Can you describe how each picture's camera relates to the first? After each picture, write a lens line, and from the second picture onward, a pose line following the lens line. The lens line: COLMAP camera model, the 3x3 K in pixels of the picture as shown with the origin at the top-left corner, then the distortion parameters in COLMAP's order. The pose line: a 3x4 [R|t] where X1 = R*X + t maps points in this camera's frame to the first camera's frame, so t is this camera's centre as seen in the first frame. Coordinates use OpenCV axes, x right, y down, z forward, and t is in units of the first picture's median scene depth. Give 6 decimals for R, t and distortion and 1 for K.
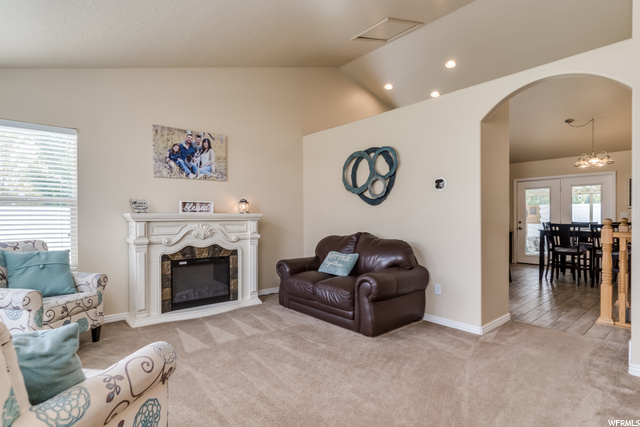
lens RADIAL K [[324.9, 0, 320.8], [0, 324.9, 216.2], [0, 0, 1]] dist [-0.005560, 0.000860]
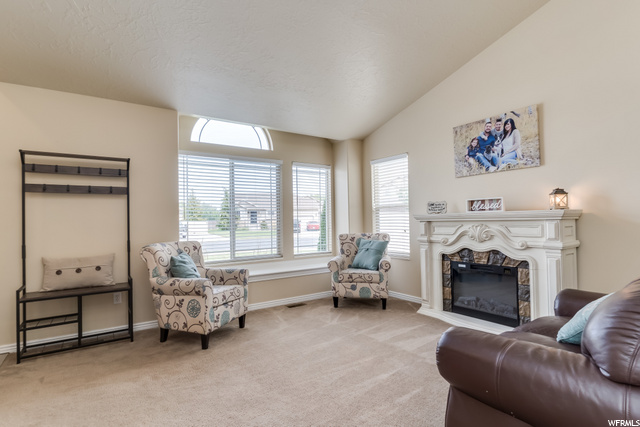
lens RADIAL K [[324.9, 0, 321.6], [0, 324.9, 210.8], [0, 0, 1]] dist [-0.005560, 0.000860]
pose [[-0.088949, -0.026064, -0.995695, 0.518693], [0.017673, 0.999459, -0.027741, 0.003936], [0.995879, -0.020064, -0.088440, 0.640944]]
